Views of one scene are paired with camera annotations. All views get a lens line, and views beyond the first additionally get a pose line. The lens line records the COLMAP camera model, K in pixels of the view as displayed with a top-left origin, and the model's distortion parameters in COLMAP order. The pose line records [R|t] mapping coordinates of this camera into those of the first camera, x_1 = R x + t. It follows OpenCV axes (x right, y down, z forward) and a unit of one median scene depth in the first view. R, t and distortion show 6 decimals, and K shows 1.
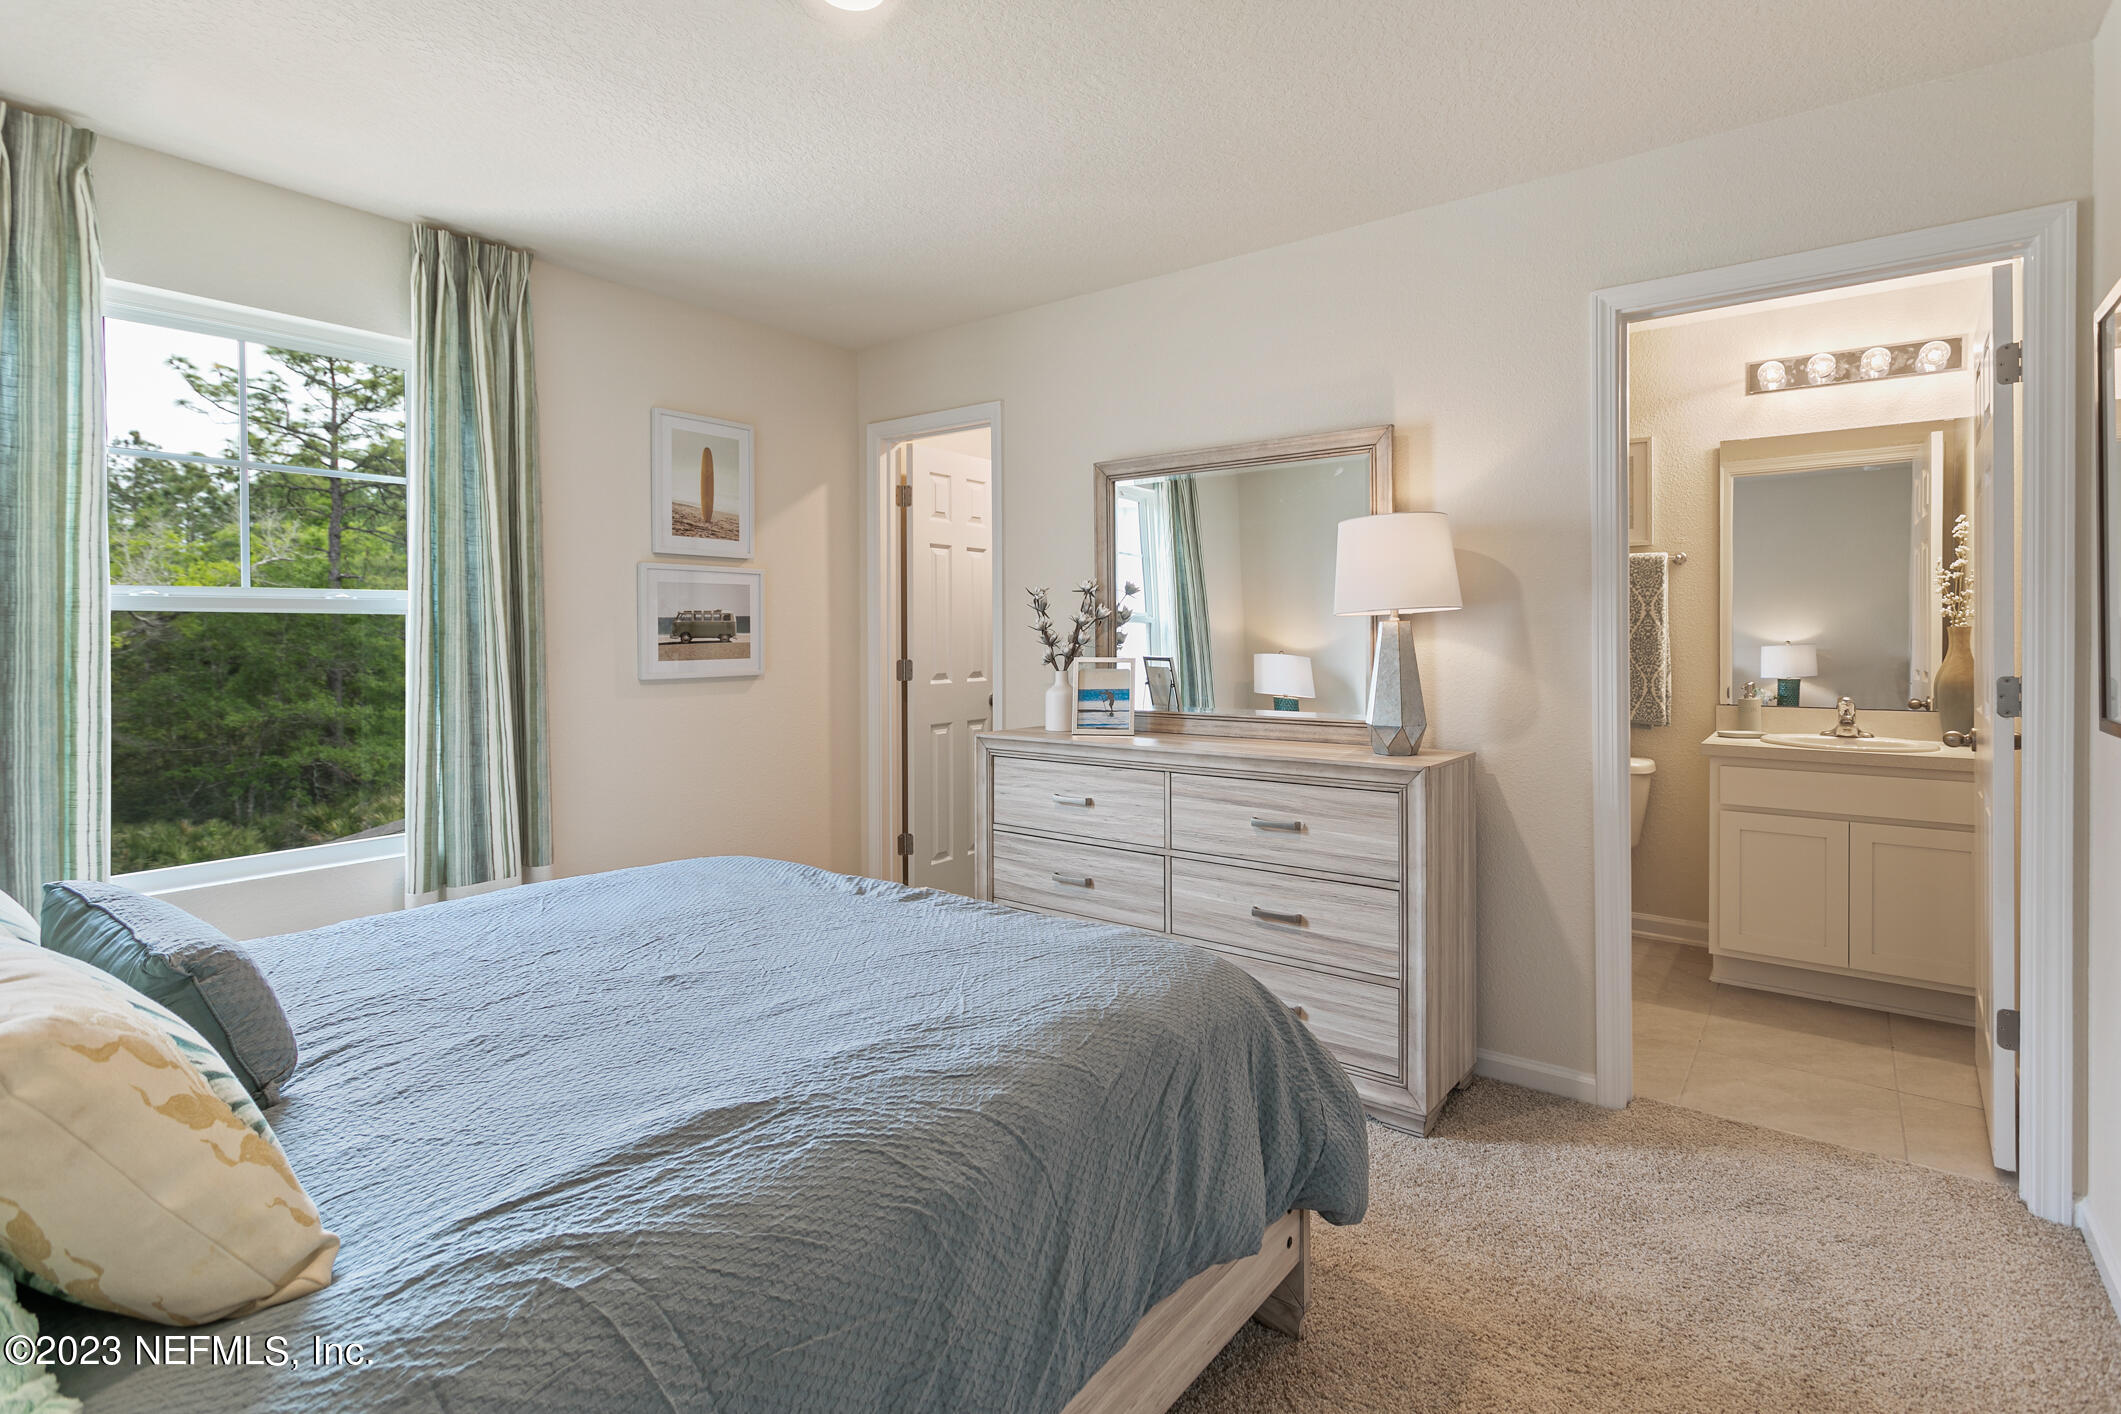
lens RADIAL K [[1019.6, 0, 1016.3], [0, 1019.6, 650.4], [0, 0, 1]] dist [0.003410, 0.003648]
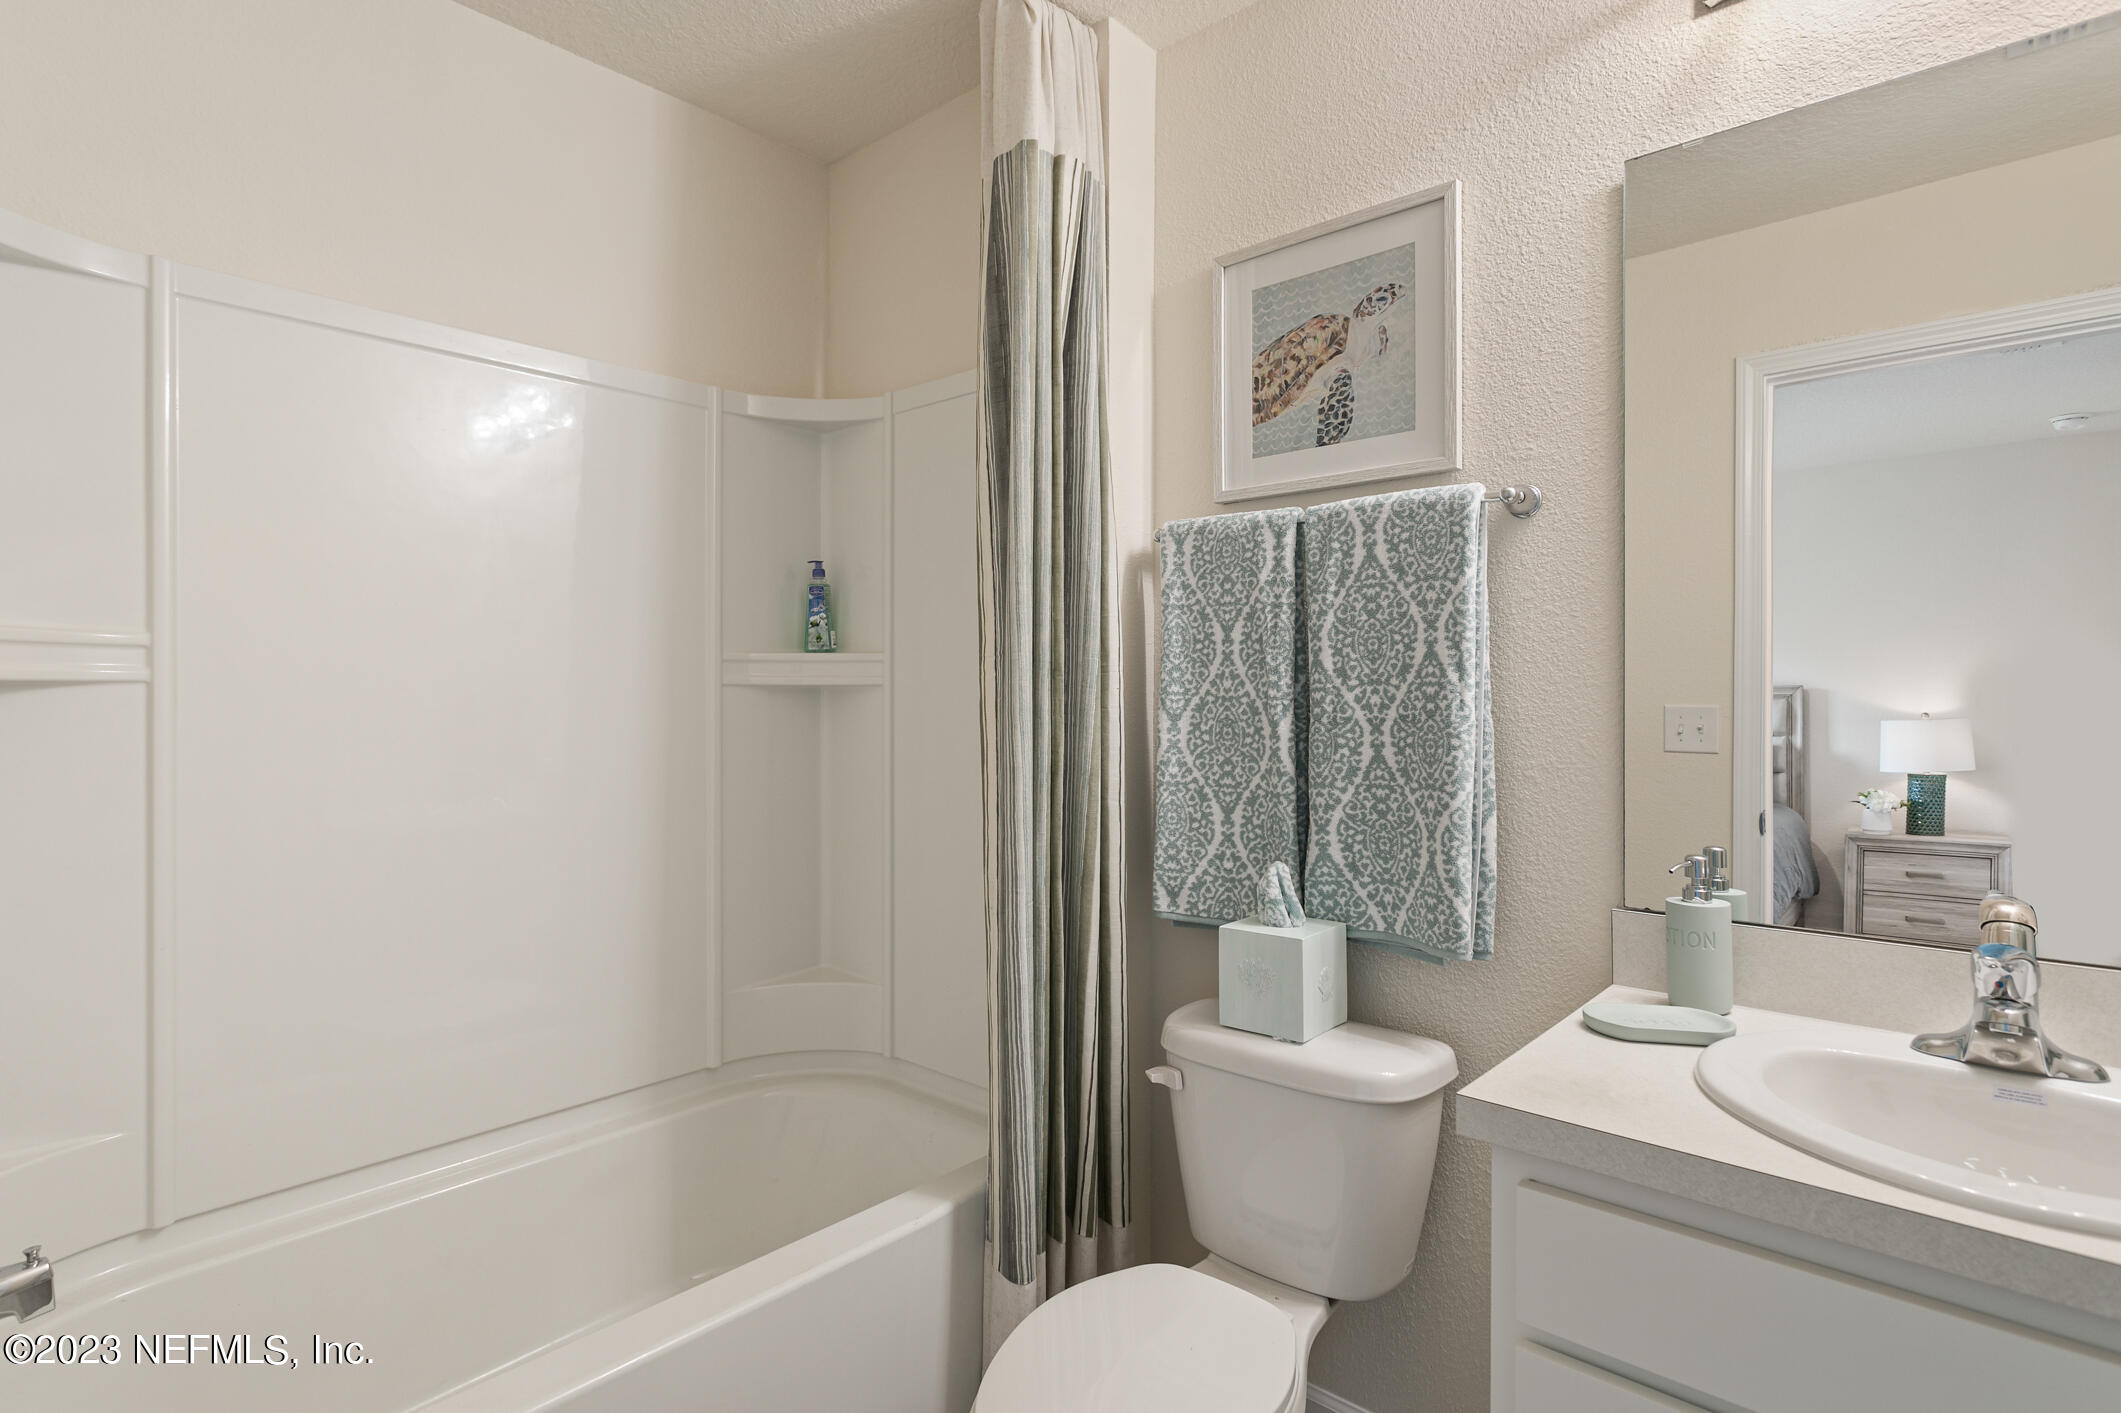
lens RADIAL K [[1019.6, 0, 1076.2], [0, 1019.6, 711.5], [0, 0, 1]] dist [0.003410, 0.003648]
pose [[0.997595, -0.002011, -0.069281, 0.357380], [0.001532, 0.999975, -0.006962, -0.008371], [0.069293, 0.006839, 0.997573, 0.434342]]
